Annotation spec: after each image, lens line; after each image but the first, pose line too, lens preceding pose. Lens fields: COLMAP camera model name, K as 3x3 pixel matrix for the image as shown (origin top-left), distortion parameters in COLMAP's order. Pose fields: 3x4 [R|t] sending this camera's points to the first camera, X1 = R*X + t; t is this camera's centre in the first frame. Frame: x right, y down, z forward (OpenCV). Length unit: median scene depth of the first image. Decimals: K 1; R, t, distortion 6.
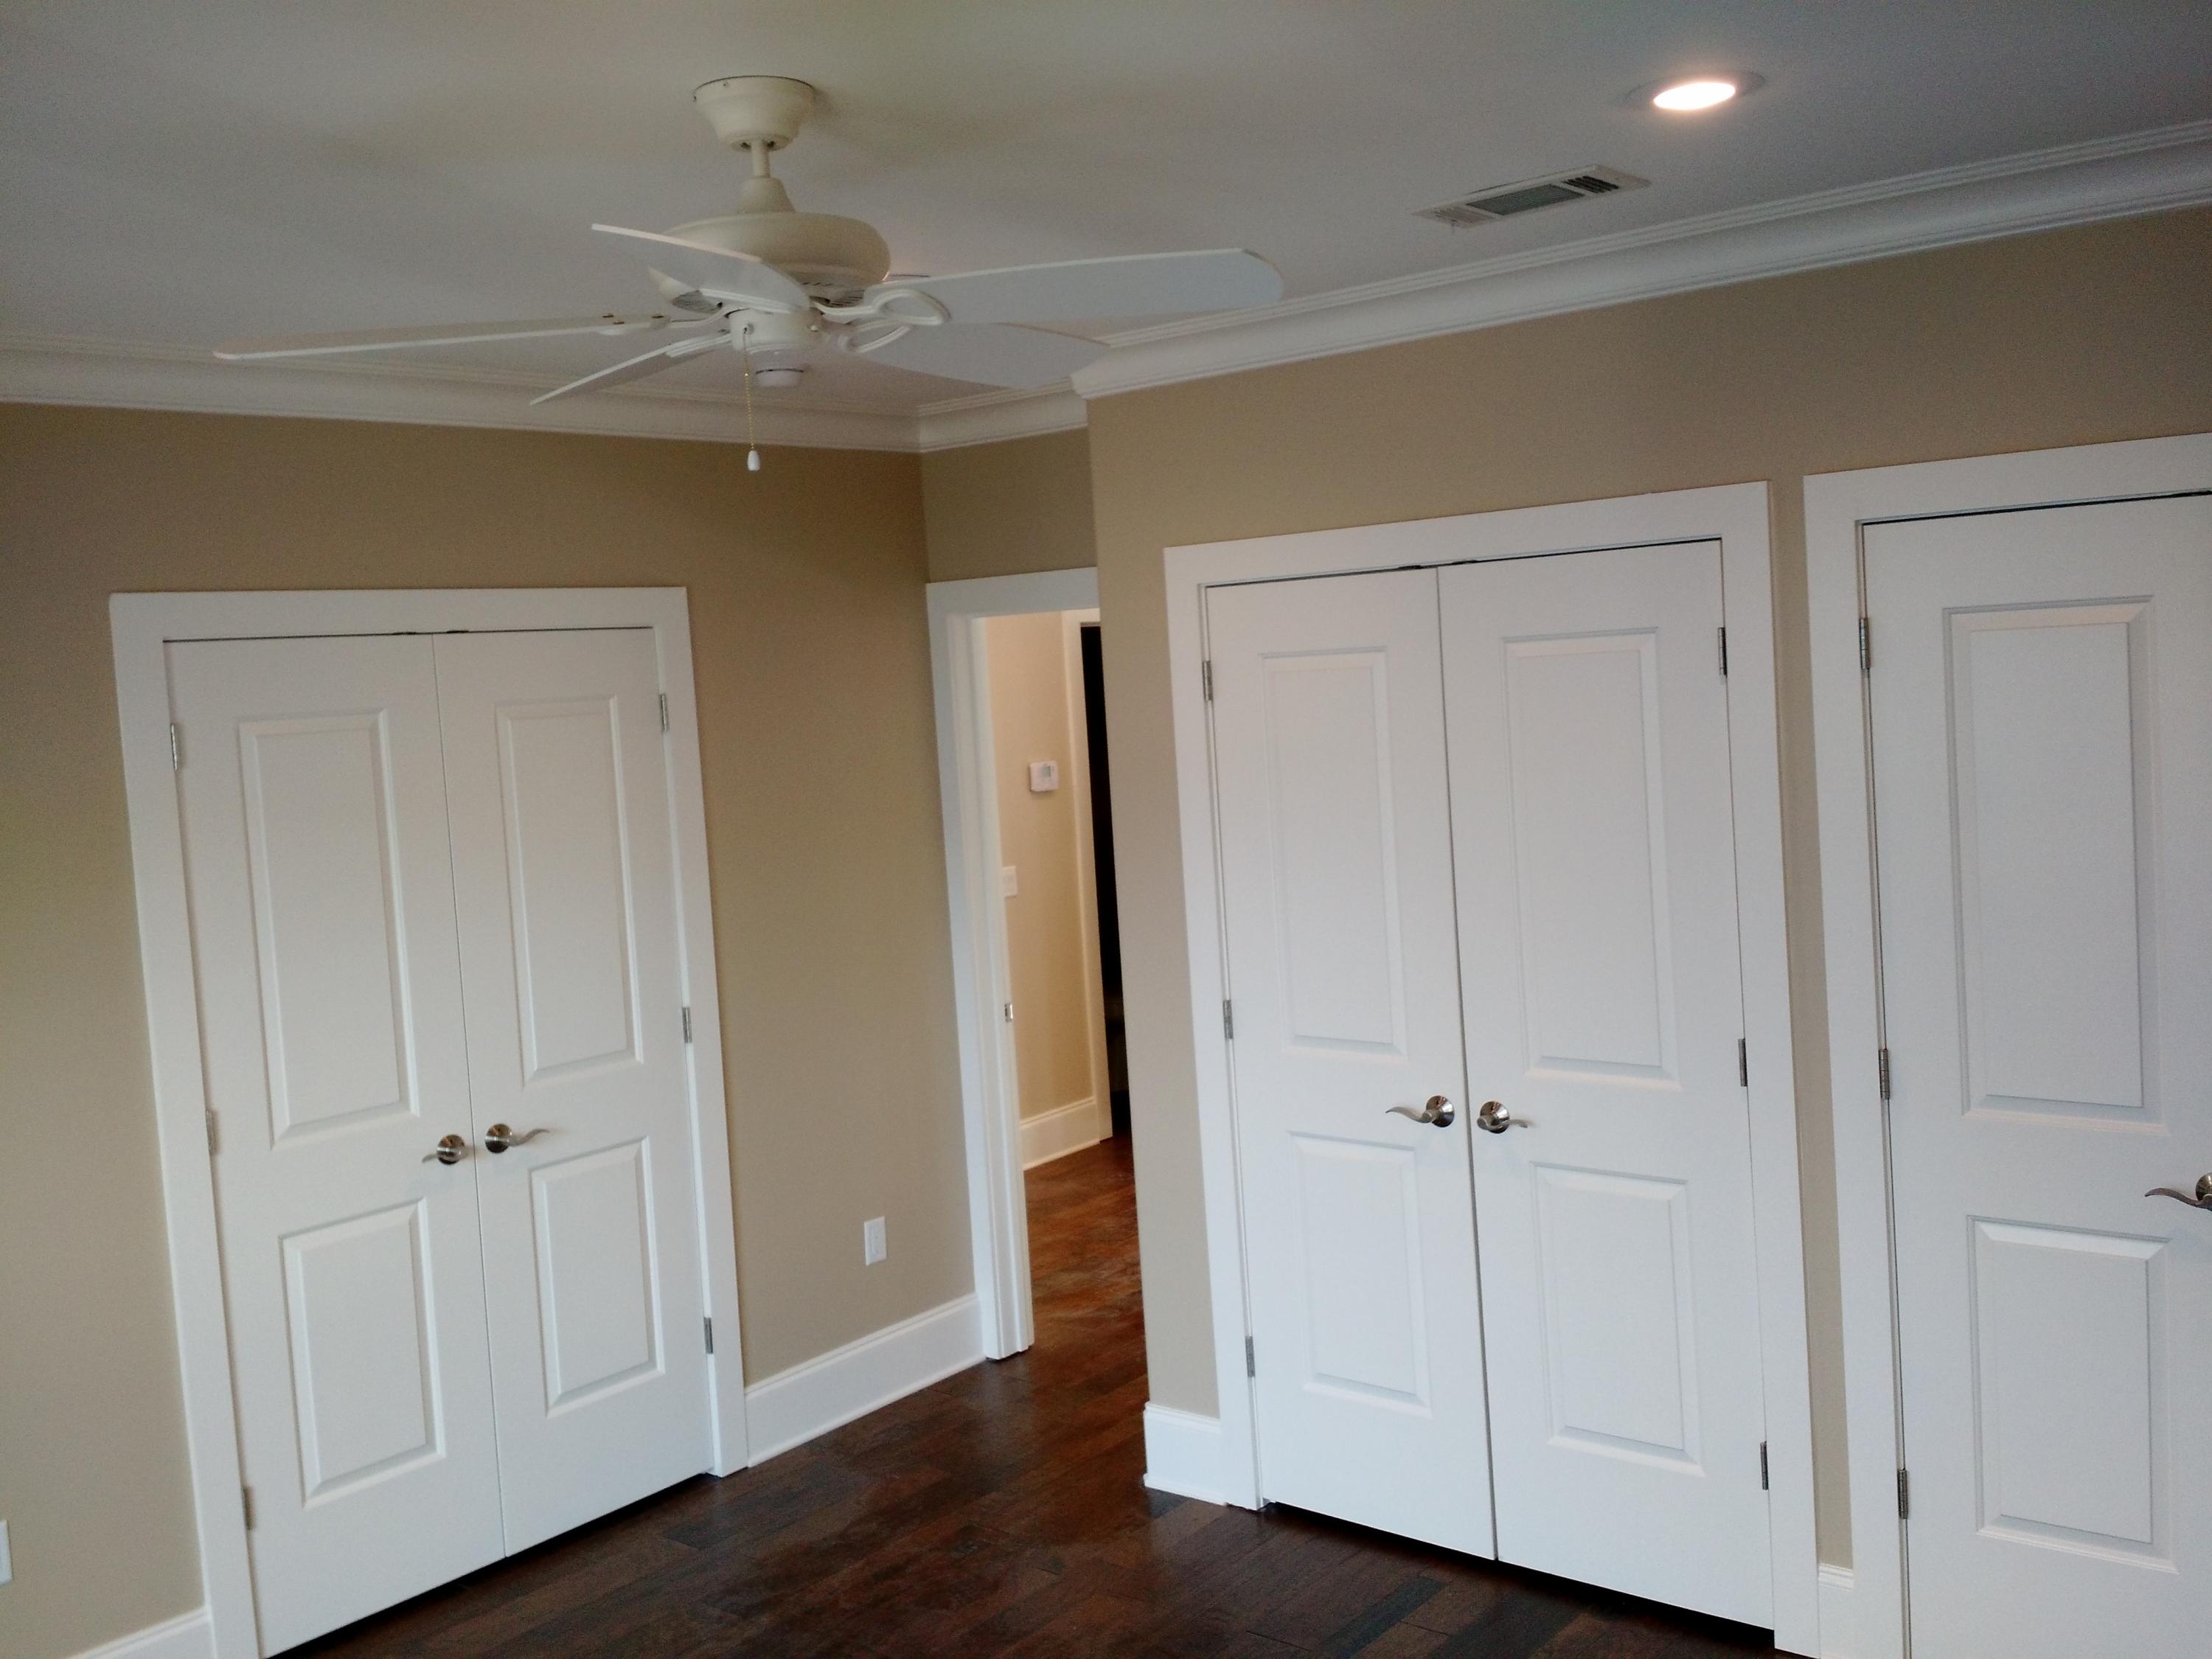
lens RADIAL K [[2023.5, 0, 1106.0], [0, 2023.5, 829.5], [0, 0, 1]] dist [0.073994, -0.001794]
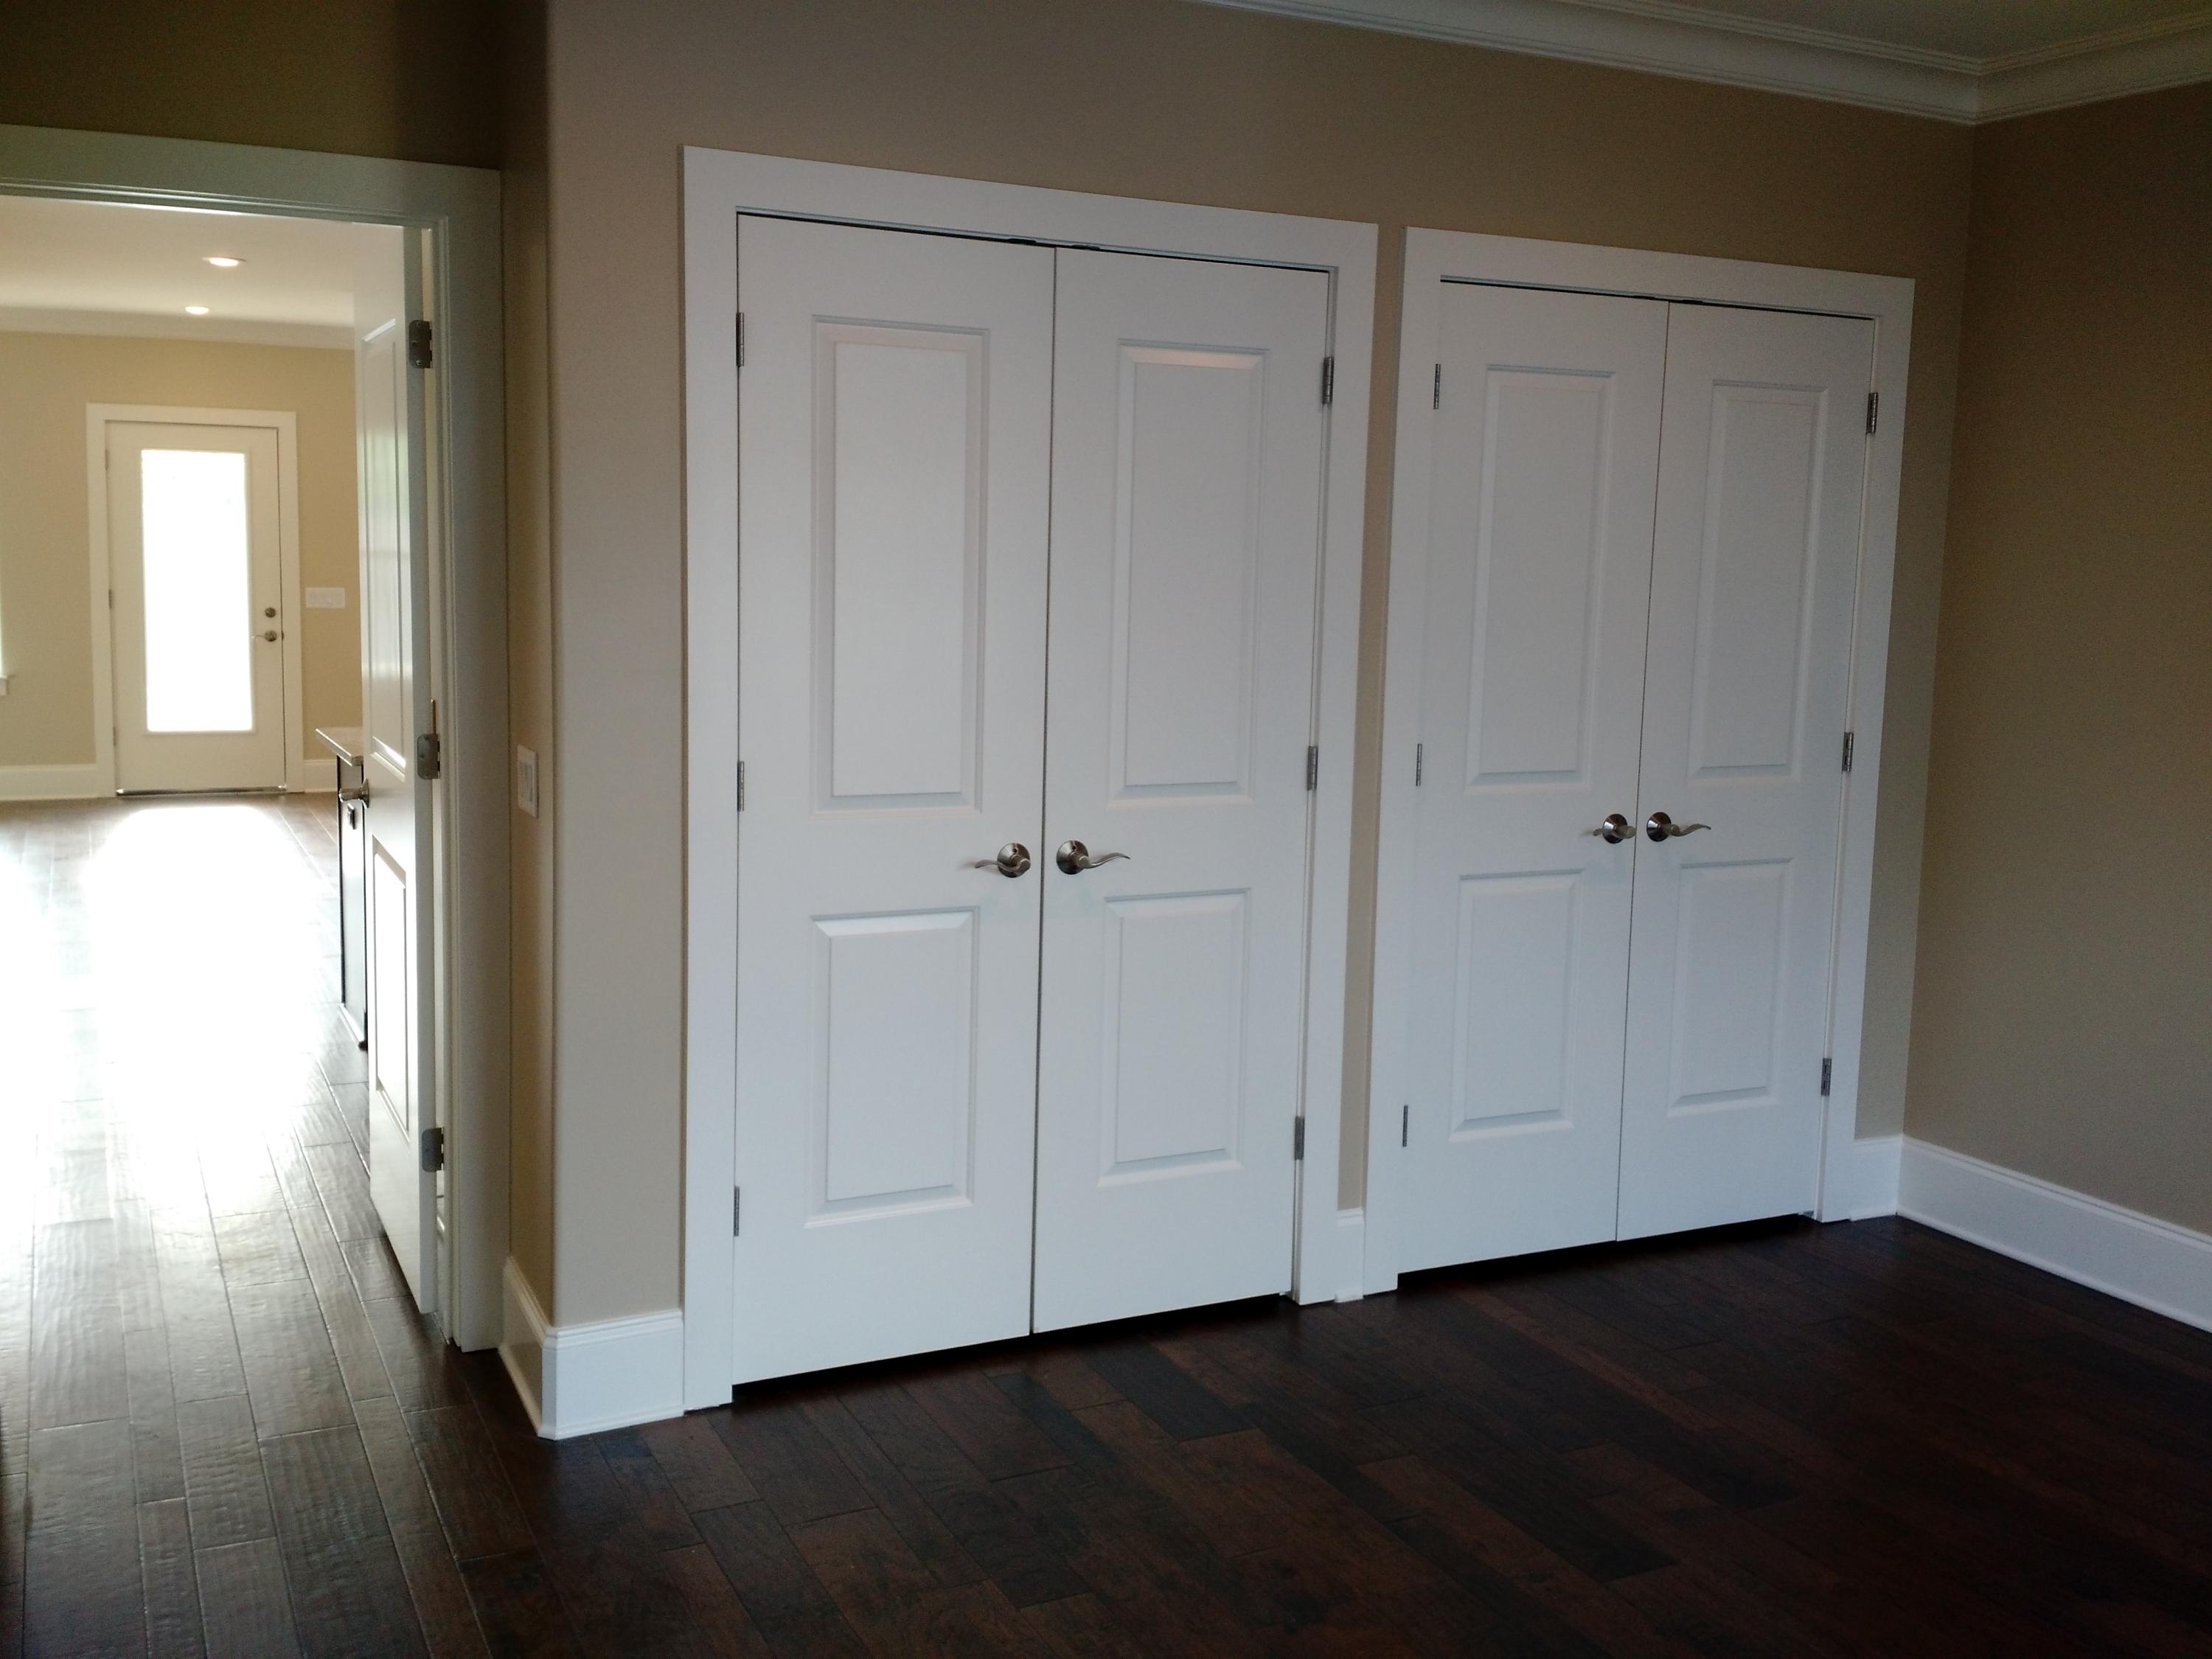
lens RADIAL K [[2023.5, 0, 1106.0], [0, 2023.5, 829.5], [0, 0, 1]] dist [0.073994, -0.001794]
pose [[0.413979, -0.046031, 0.909122, -0.687402], [0.027142, 0.998901, 0.038217, 0.098878], [-0.909882, 0.008855, 0.414773, 0.633527]]
